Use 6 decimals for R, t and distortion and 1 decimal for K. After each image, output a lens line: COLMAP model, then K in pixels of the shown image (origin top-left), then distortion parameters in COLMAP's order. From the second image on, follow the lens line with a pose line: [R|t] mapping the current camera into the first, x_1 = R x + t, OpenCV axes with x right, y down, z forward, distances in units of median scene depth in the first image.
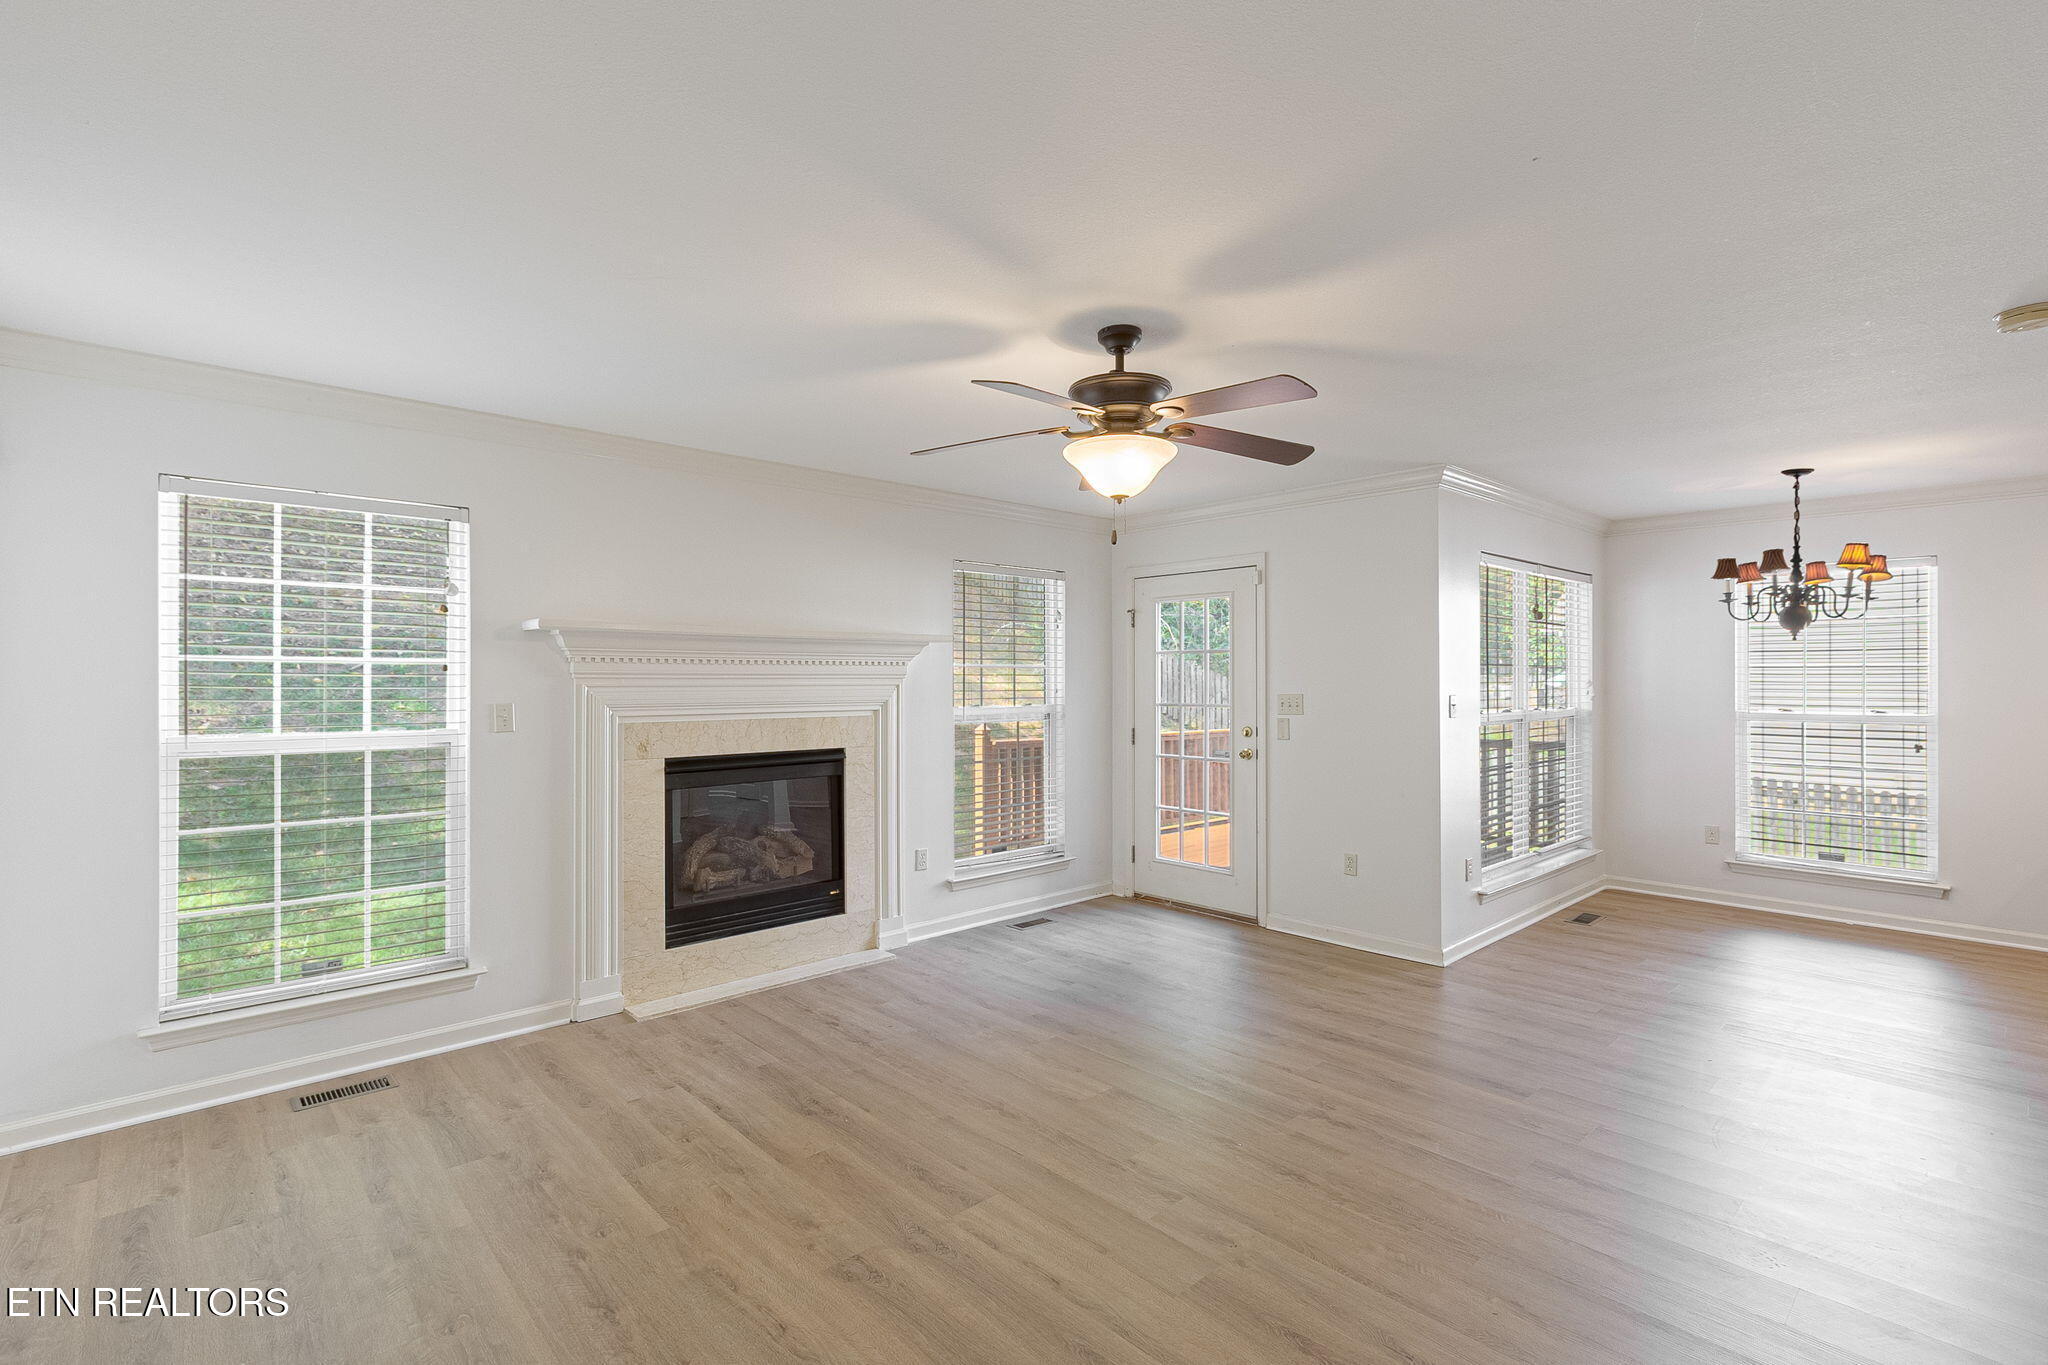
lens RADIAL K [[935.0, 0, 1015.2], [0, 935.0, 678.3], [0, 0, 1]] dist [-0.000888, 0.000600]
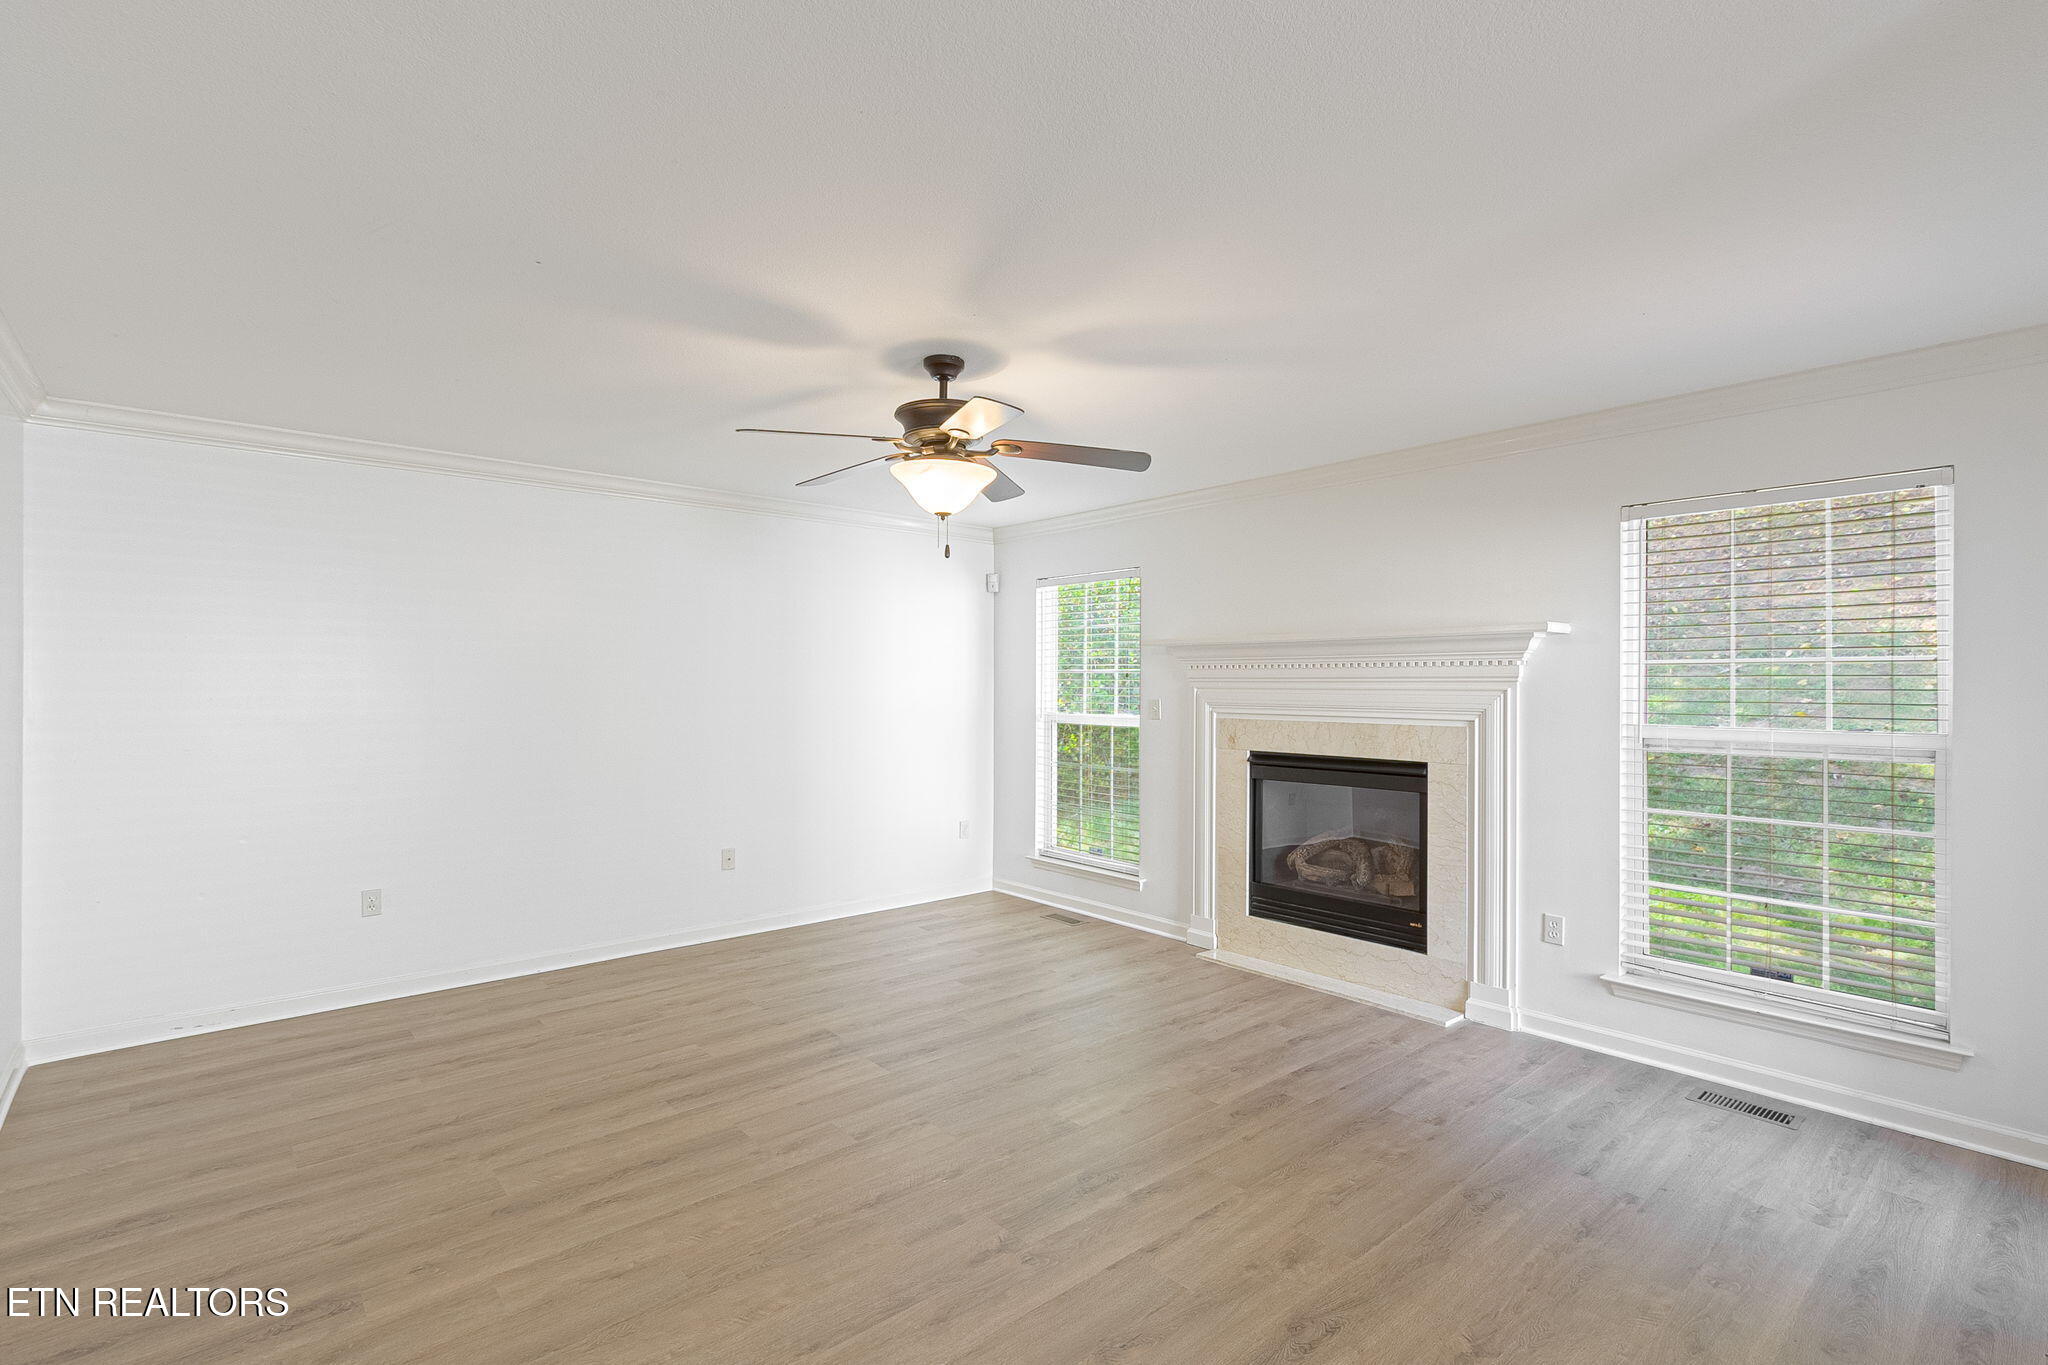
lens RADIAL K [[935.0, 0, 1013.6], [0, 935.0, 683.9], [0, 0, 1]] dist [-0.000888, 0.000600]
pose [[-0.028401, 0.003722, -0.999590, 0.745280], [0.000935, 0.999993, 0.003697, -0.001425], [0.999596, -0.000830, -0.028404, 0.697335]]
